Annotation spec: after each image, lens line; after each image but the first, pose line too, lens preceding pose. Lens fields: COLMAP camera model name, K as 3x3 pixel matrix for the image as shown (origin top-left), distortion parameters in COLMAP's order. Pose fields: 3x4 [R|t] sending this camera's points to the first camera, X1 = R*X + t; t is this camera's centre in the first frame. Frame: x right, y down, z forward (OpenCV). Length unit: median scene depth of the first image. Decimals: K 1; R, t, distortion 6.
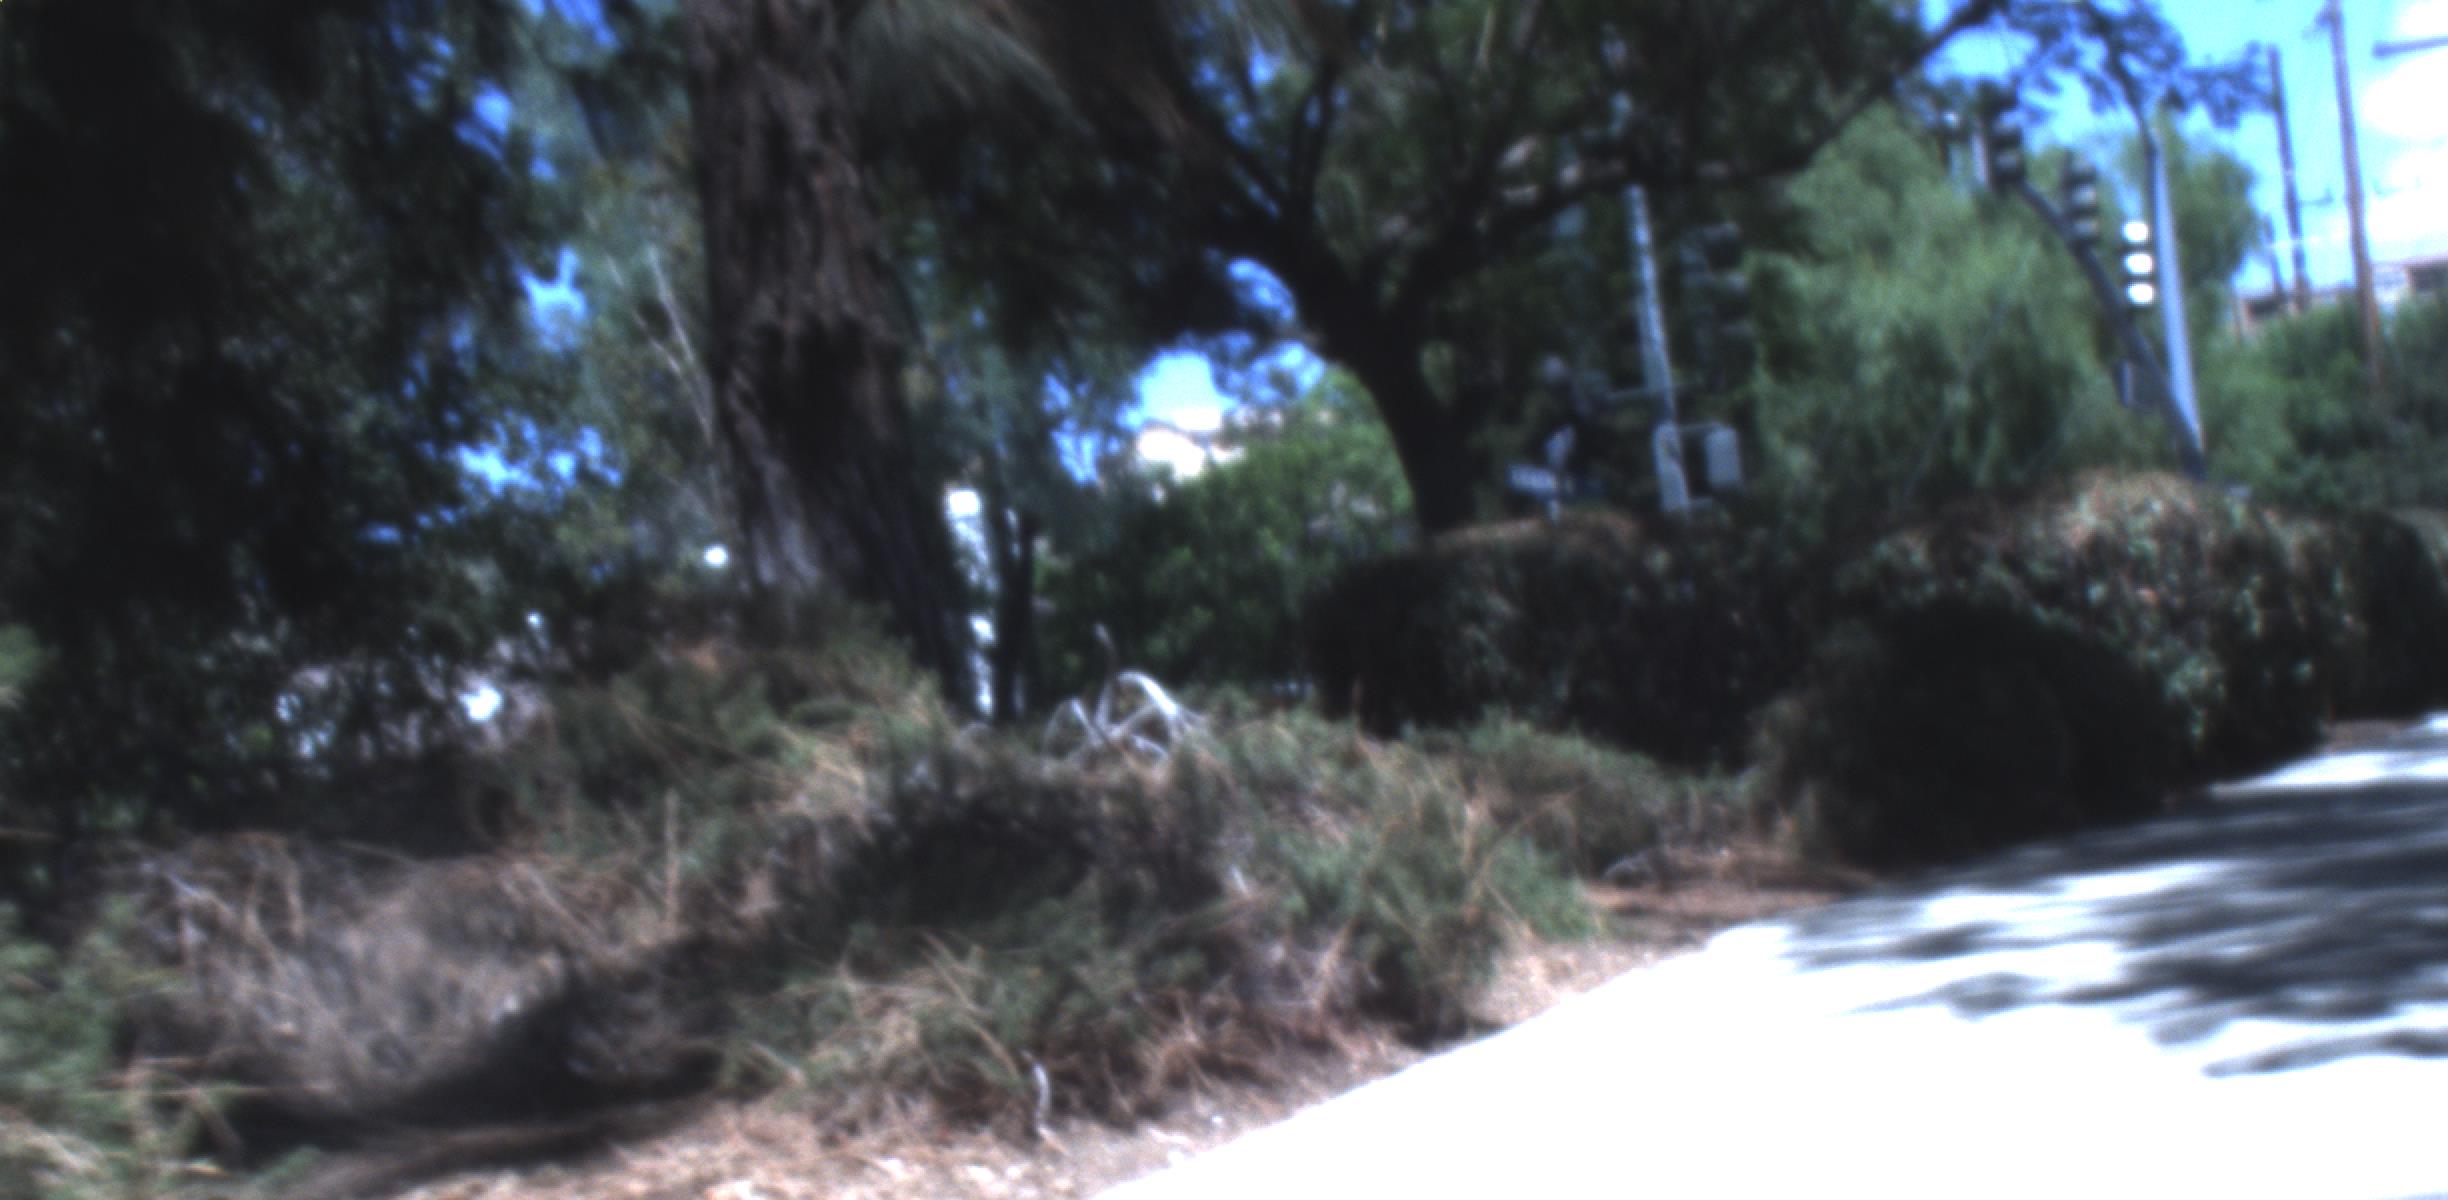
lens RADIAL K [[4951.8, 0, 1221.0], [0, 4951.8, 896.8], [0, 0, 1]] dist [-0.132938, 0.446864]
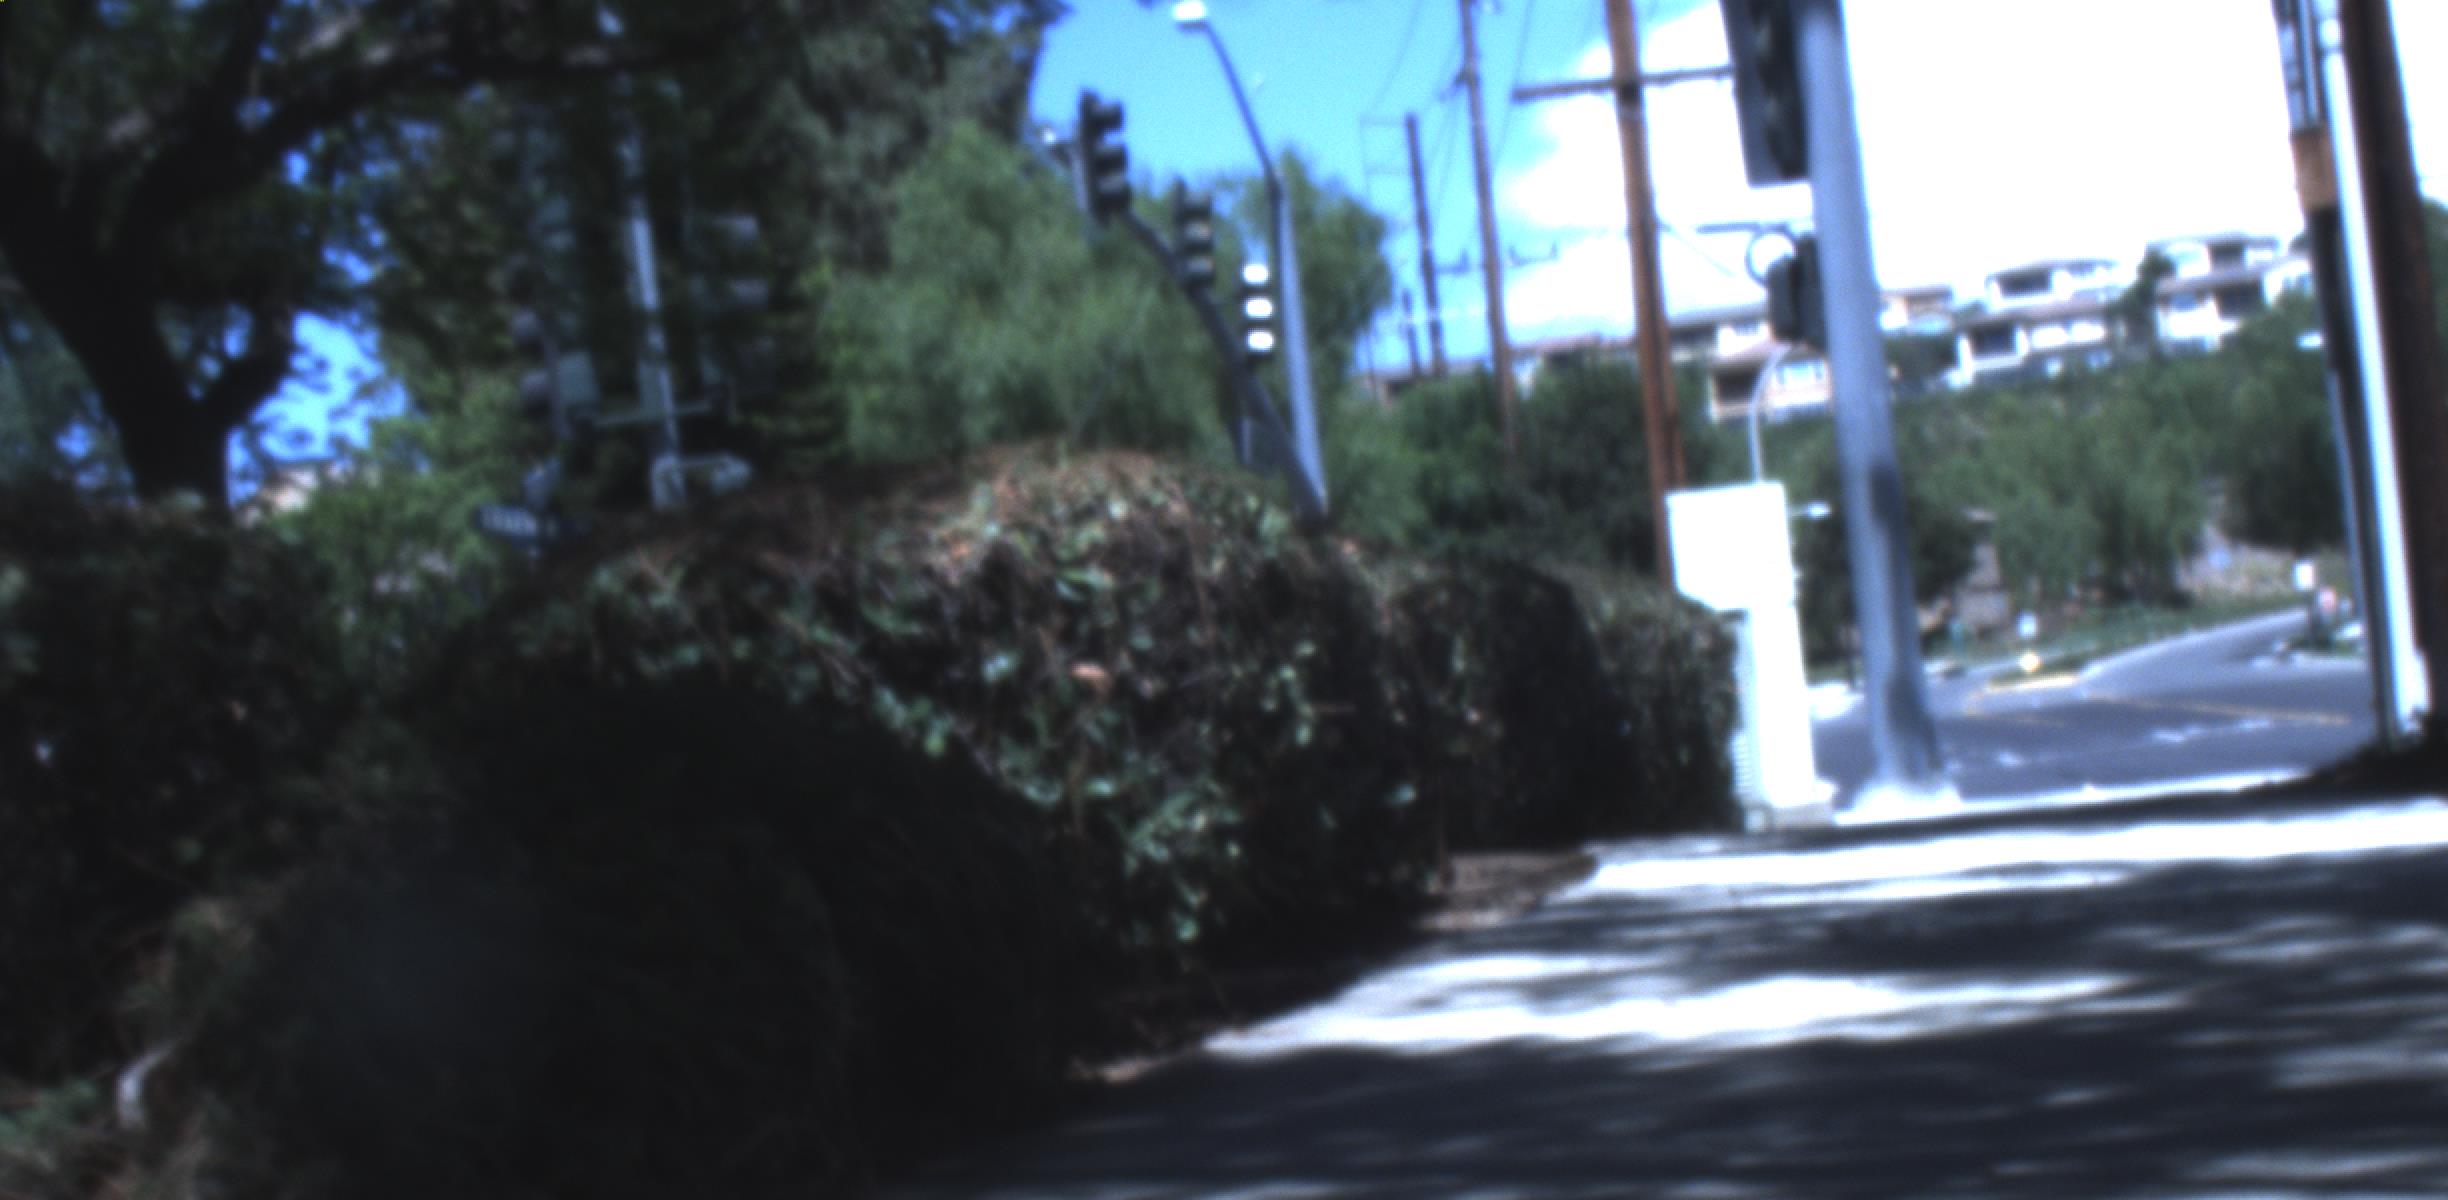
lens RADIAL K [[4970.0, 0, 1228.8], [0, 4970.0, 798.5], [0, 0, 1]] dist [-0.112027, 0.157930]
pose [[0.984824, 0.012197, 0.173125, 0.088424], [-0.006323, 0.999387, -0.034441, -0.023634], [-0.173439, 0.032824, 0.984297, 0.379899]]
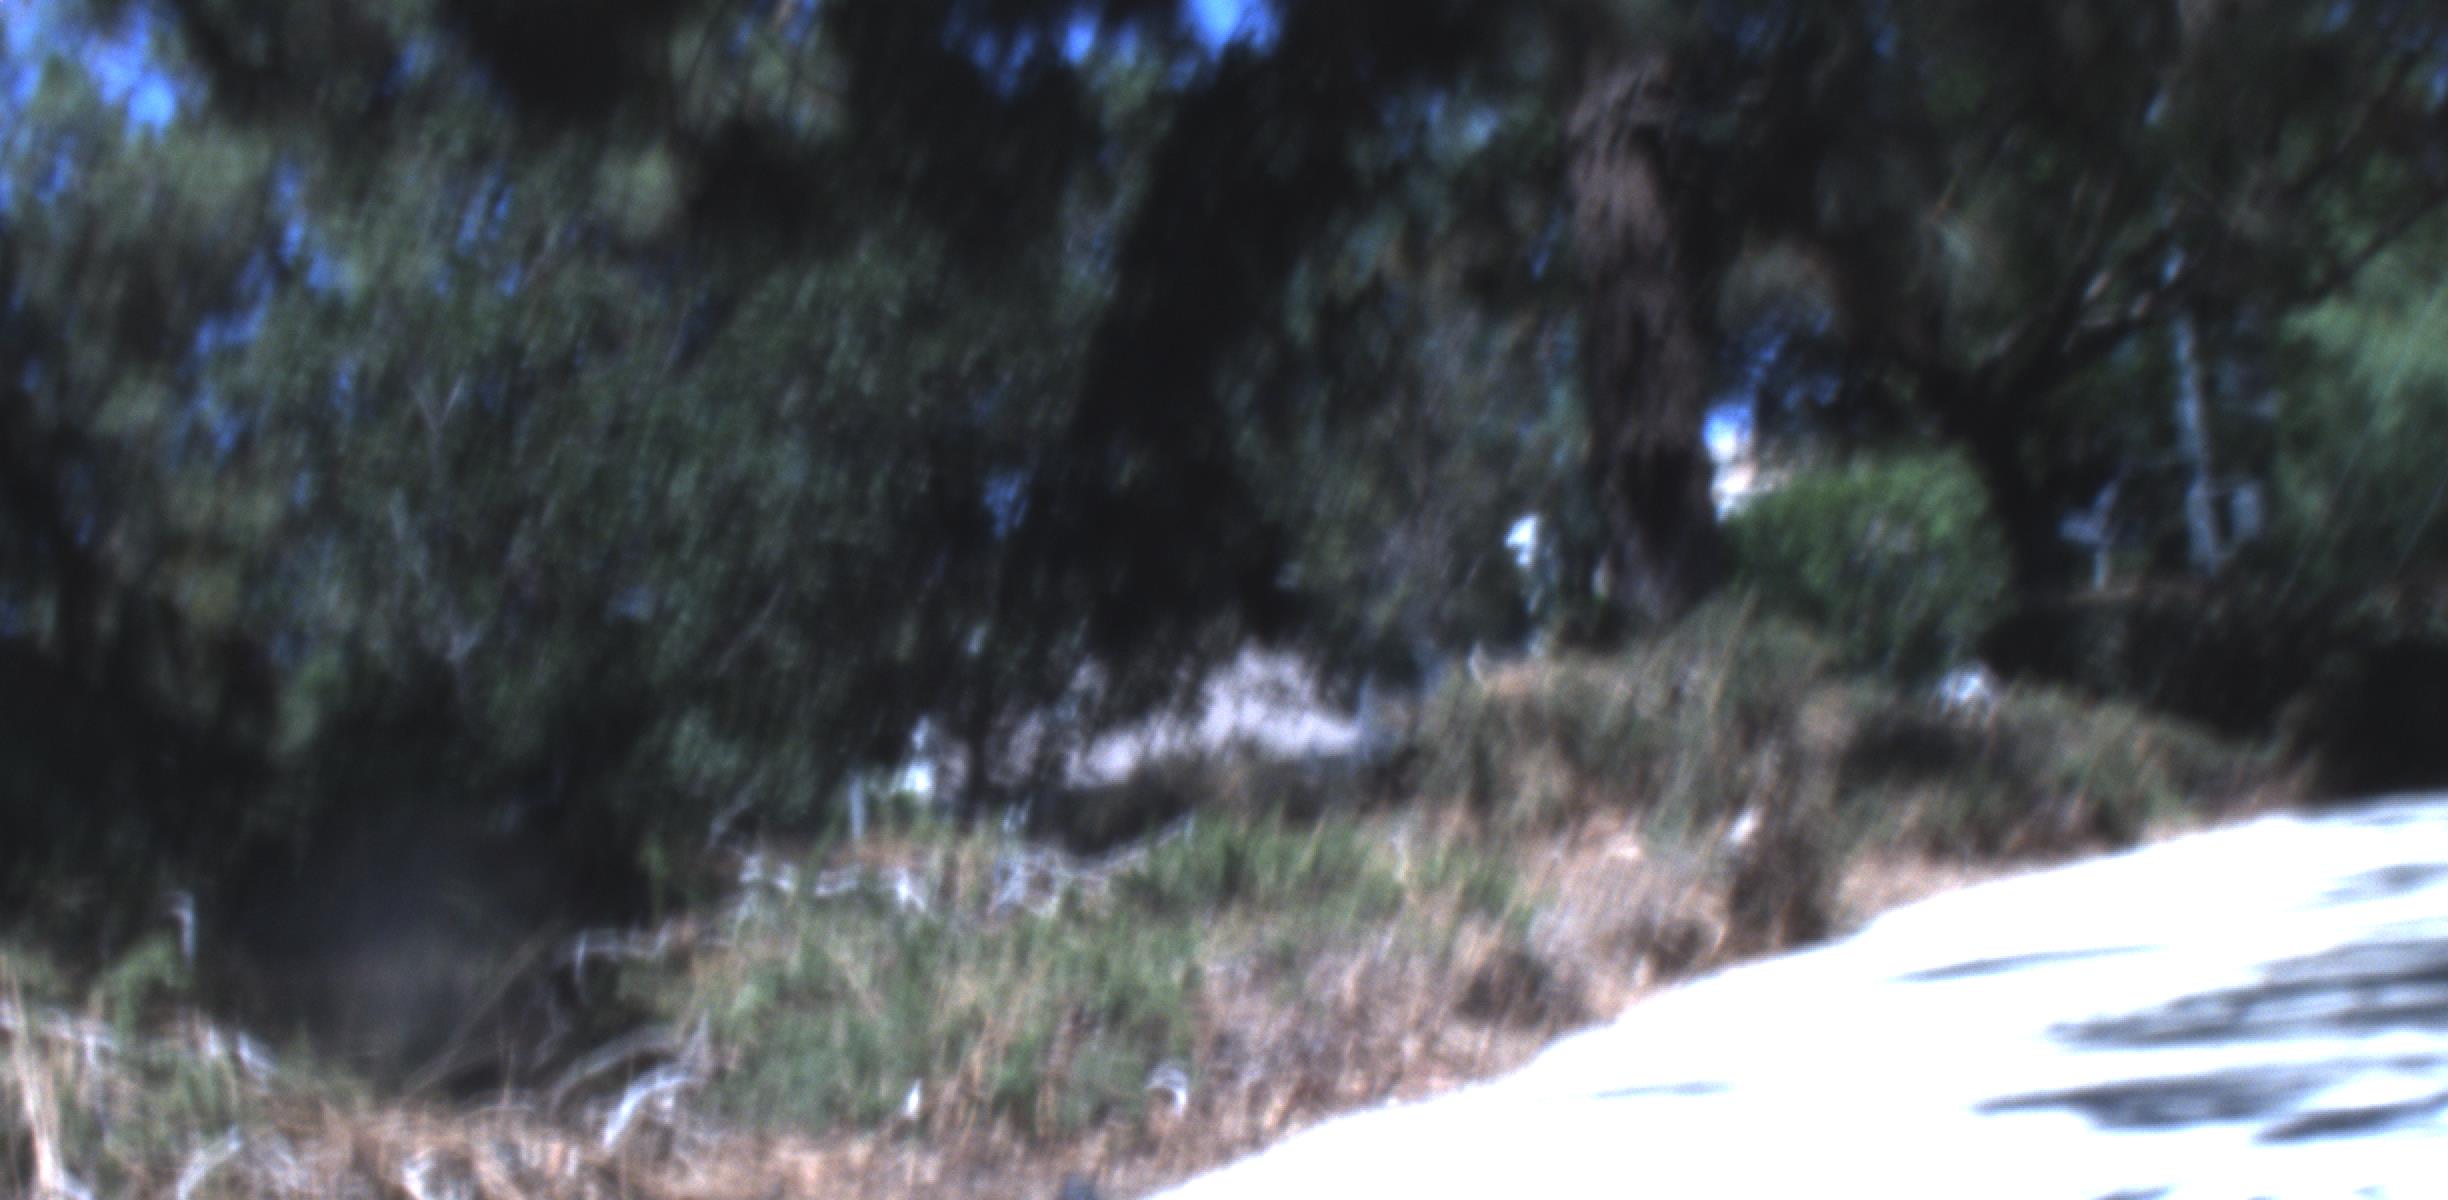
lens RADIAL K [[4951.8, 0, 1221.0], [0, 4951.8, 896.8], [0, 0, 1]] dist [-0.132938, 0.446864]
pose [[0.994743, 0.018523, -0.100709, -0.046832], [-0.018928, 0.999816, -0.003073, 0.023679], [0.100634, 0.004963, 0.994911, -0.411596]]
